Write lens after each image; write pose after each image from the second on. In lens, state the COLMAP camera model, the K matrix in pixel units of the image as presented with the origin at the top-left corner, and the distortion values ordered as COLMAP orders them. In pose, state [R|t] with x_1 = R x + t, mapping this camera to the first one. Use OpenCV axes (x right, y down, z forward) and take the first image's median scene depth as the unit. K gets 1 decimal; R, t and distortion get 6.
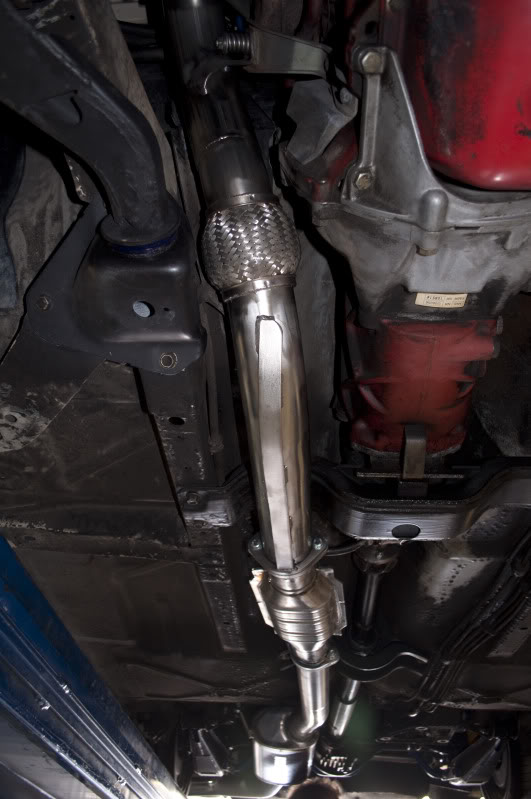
lens RADIAL K [[650.7, 0, 265.5], [0, 650.7, 399.5], [0, 0, 1]] dist [-0.003320, -0.004280]
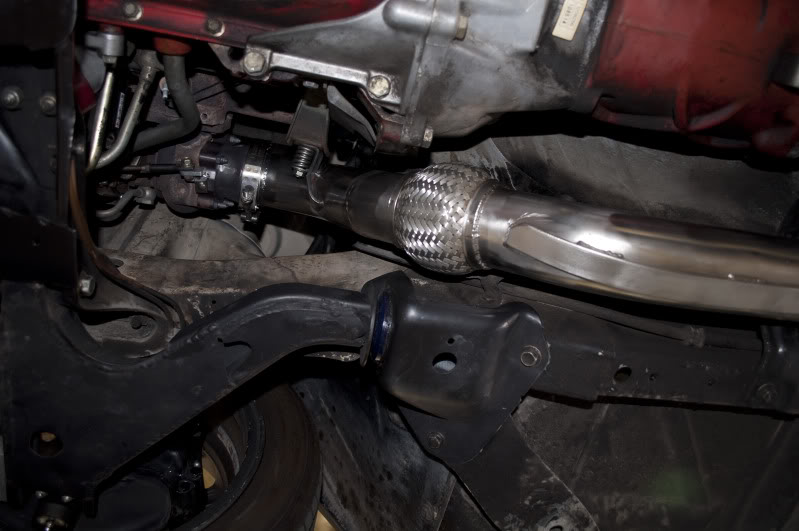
lens RADIAL K [[651.5, 0, 399.5], [0, 651.5, 265.5], [0, 0, 1]] dist [-0.036086, -0.000600]
pose [[0.240932, -0.906527, -0.346642, 0.203726], [0.739285, 0.402825, -0.539620, 0.217625], [0.628817, -0.126255, 0.767235, 0.258343]]
